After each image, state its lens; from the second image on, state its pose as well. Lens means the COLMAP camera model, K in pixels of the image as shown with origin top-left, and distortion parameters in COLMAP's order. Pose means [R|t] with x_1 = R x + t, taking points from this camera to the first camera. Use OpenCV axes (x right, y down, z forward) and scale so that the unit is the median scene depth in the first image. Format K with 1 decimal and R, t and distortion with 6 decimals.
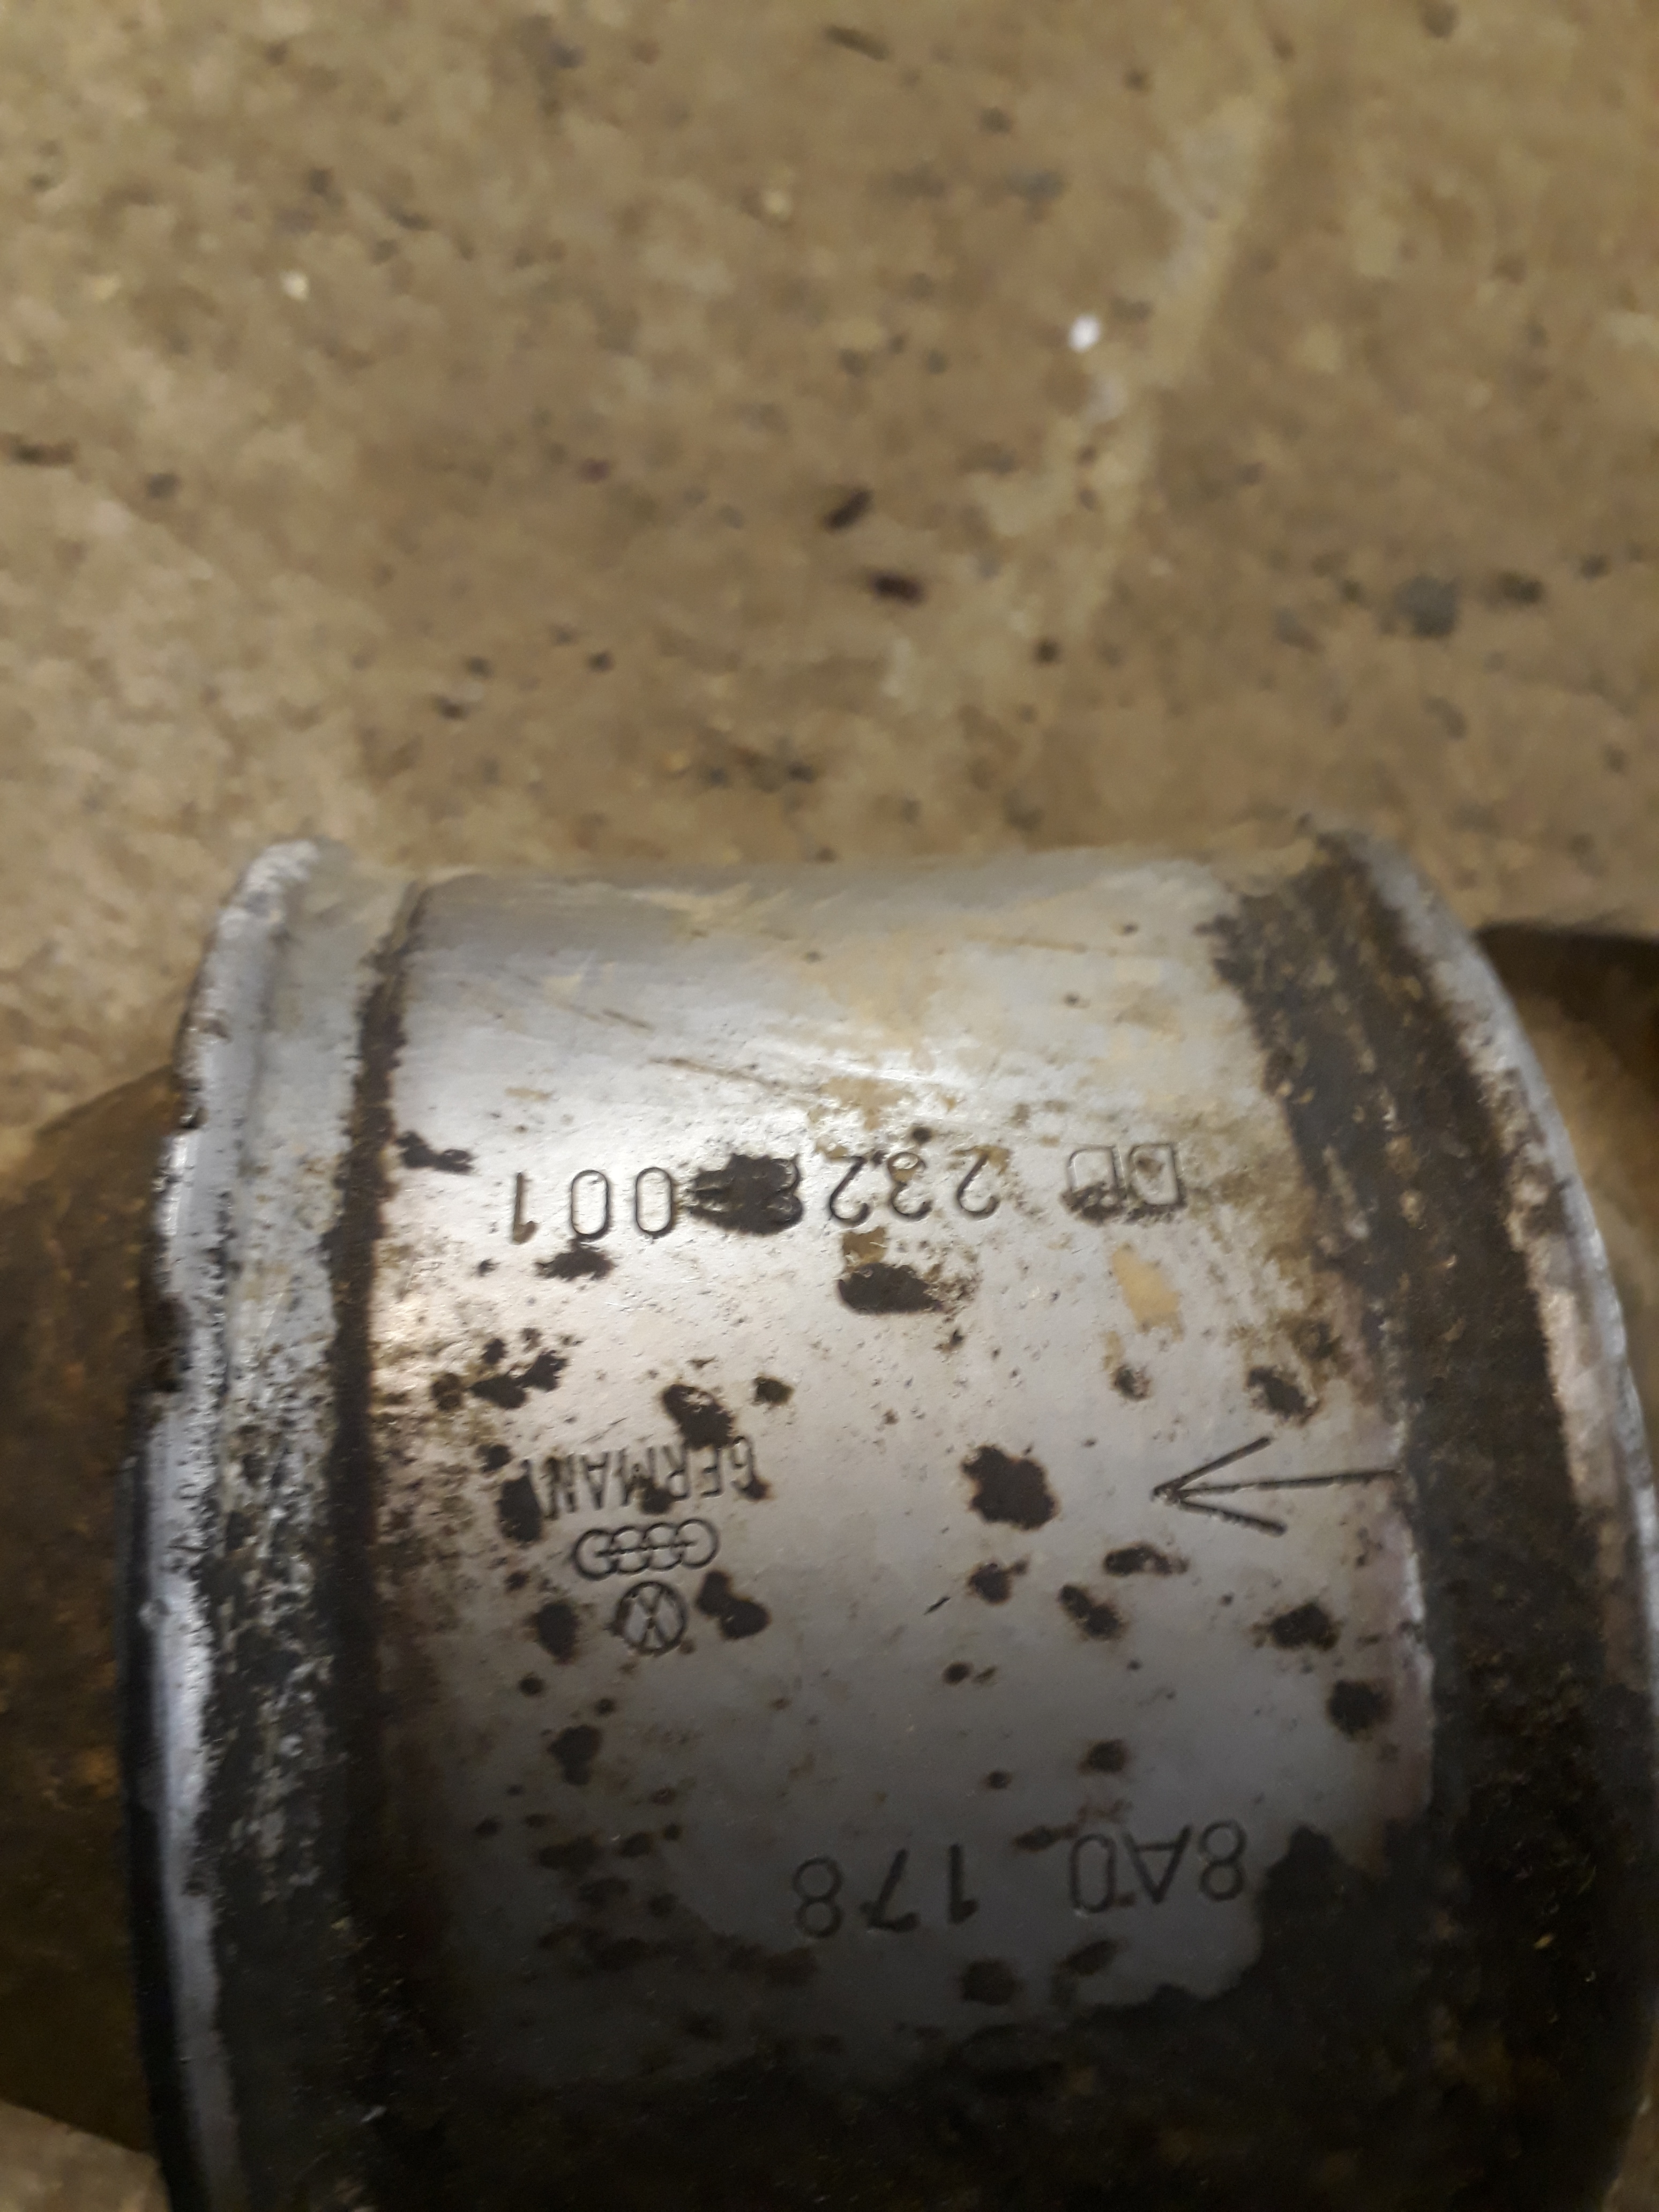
lens RADIAL K [[1927.9, 0, 824.0], [0, 1927.9, 1044.1], [0, 0, 1]] dist [0.139655, -0.491339]
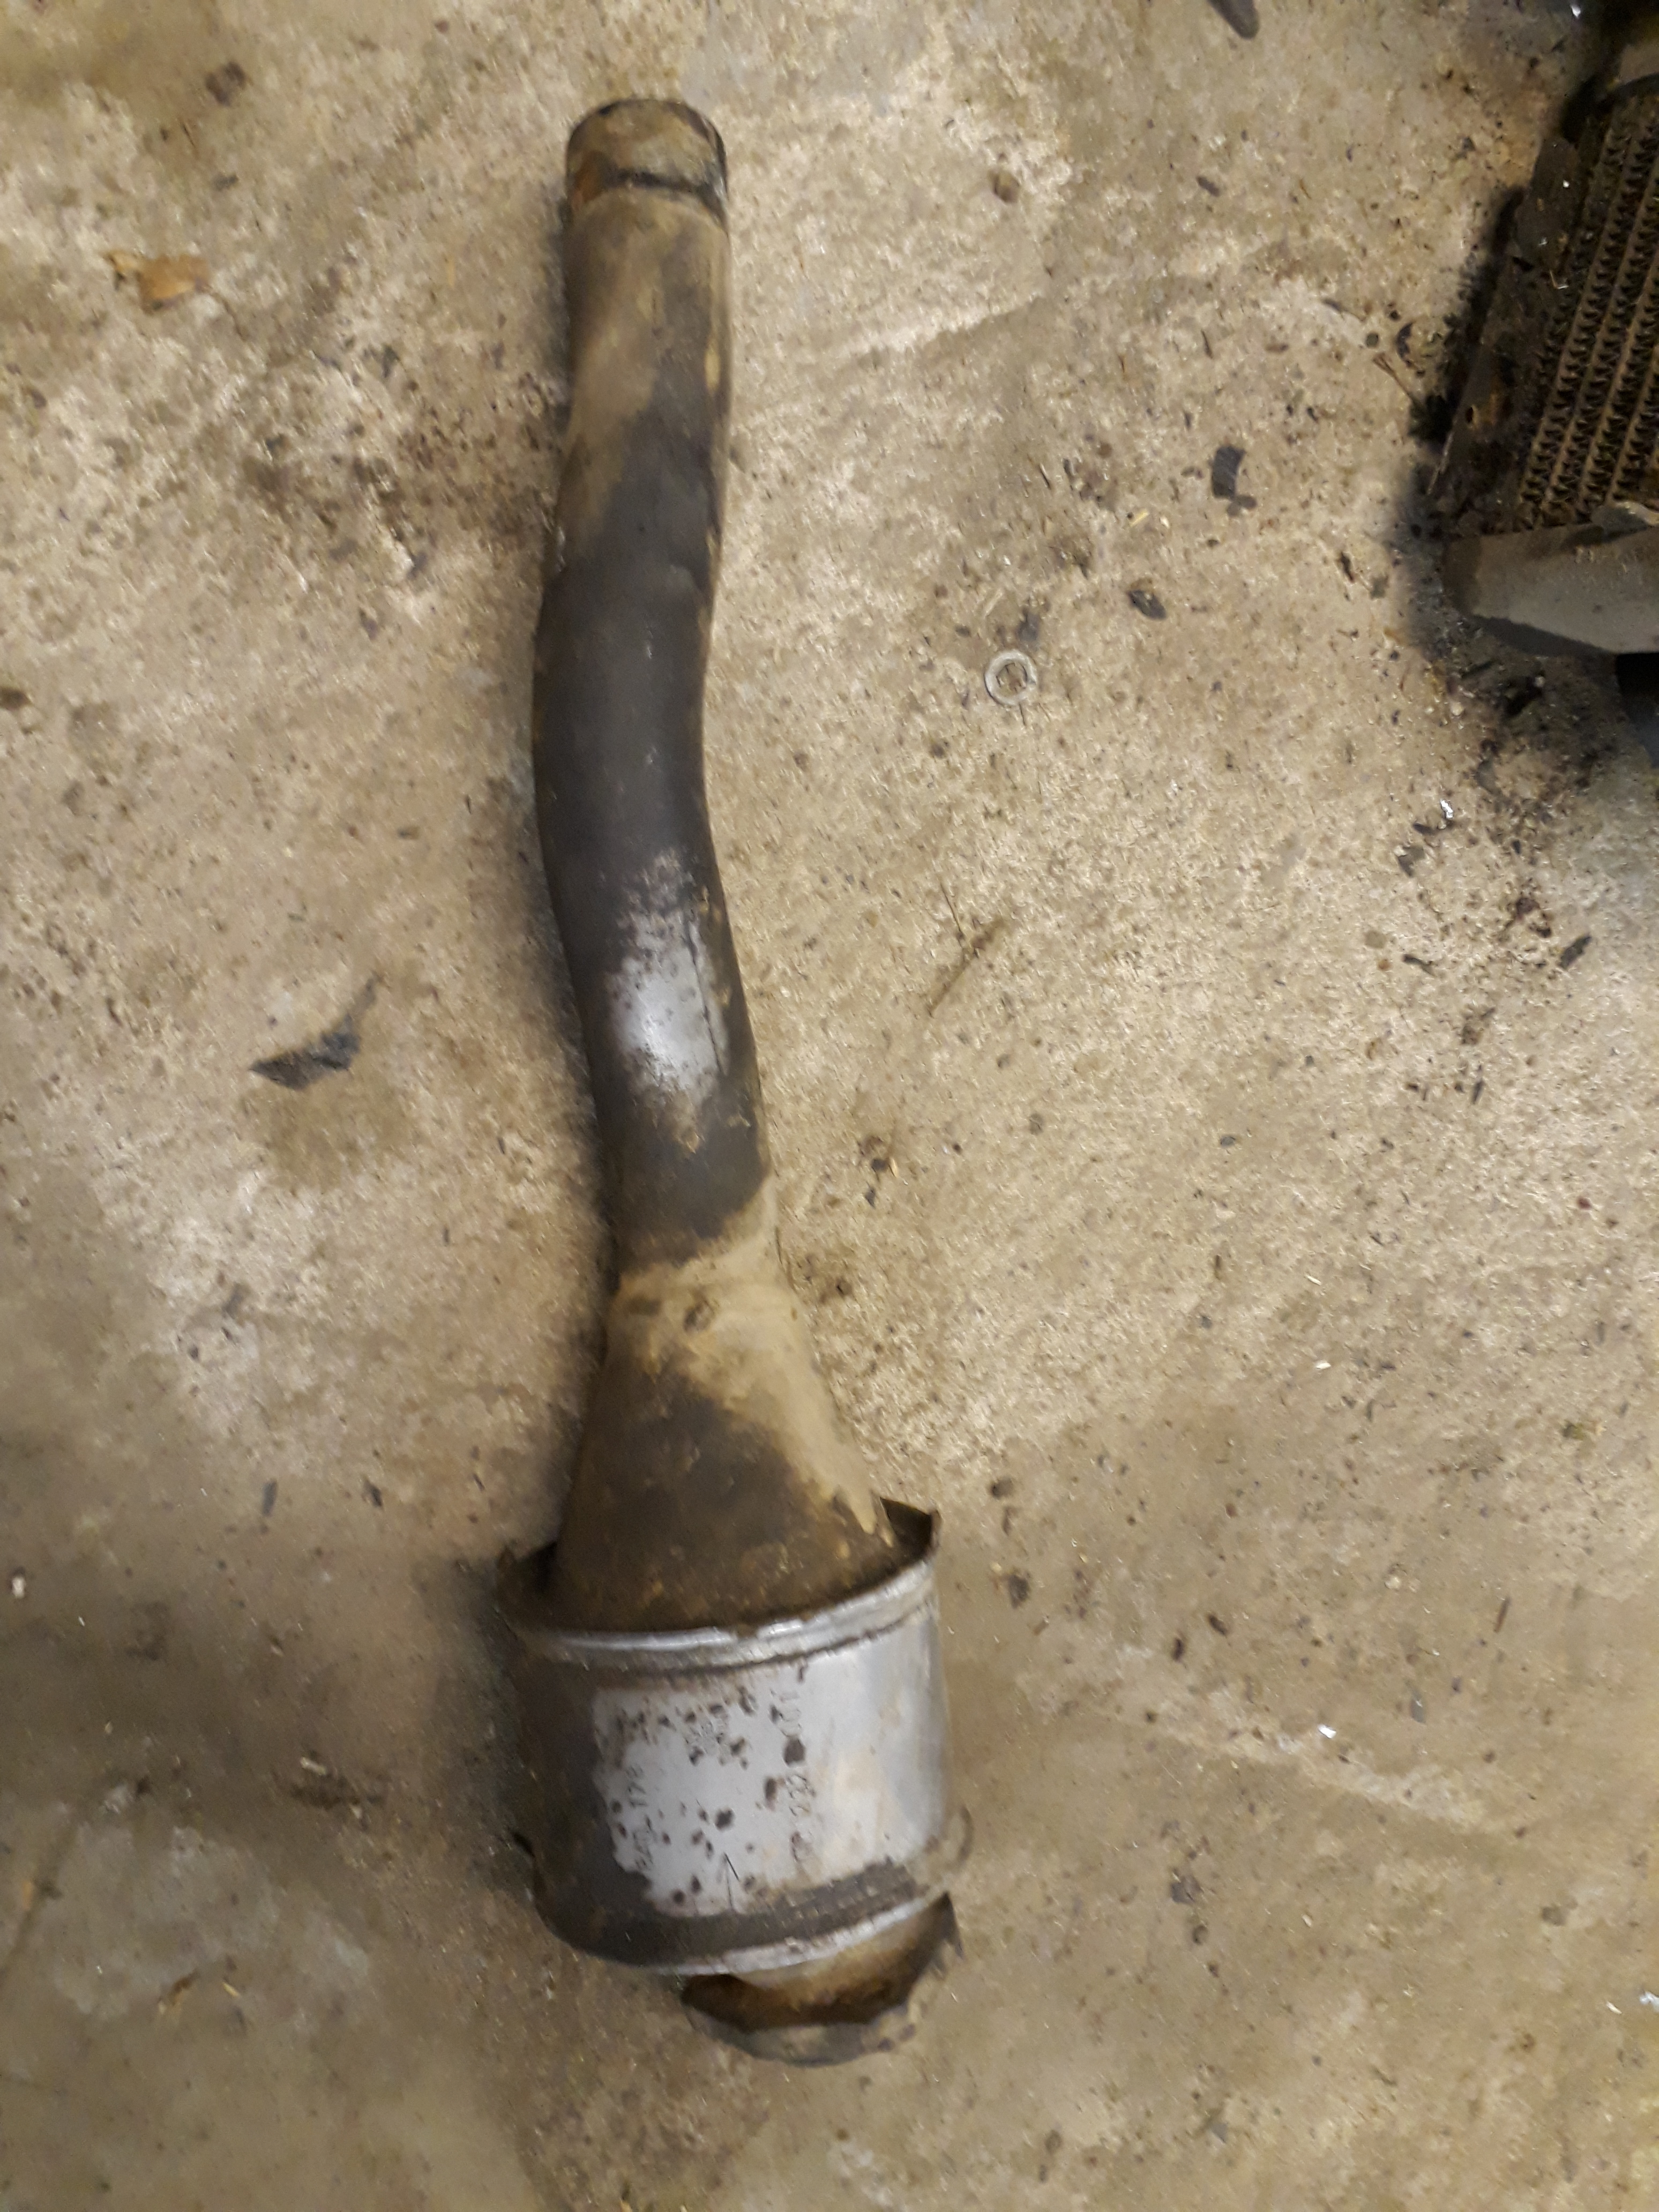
lens RADIAL K [[1896.3, 0, 829.5], [0, 1896.3, 1106.0], [0, 0, 1]] dist [0.052358, -0.184172]
pose [[0.029993, 0.999490, -0.010956, -0.581868], [-0.957861, 0.031873, 0.285457, -0.506756], [0.285661, 0.001933, 0.958329, -1.207173]]
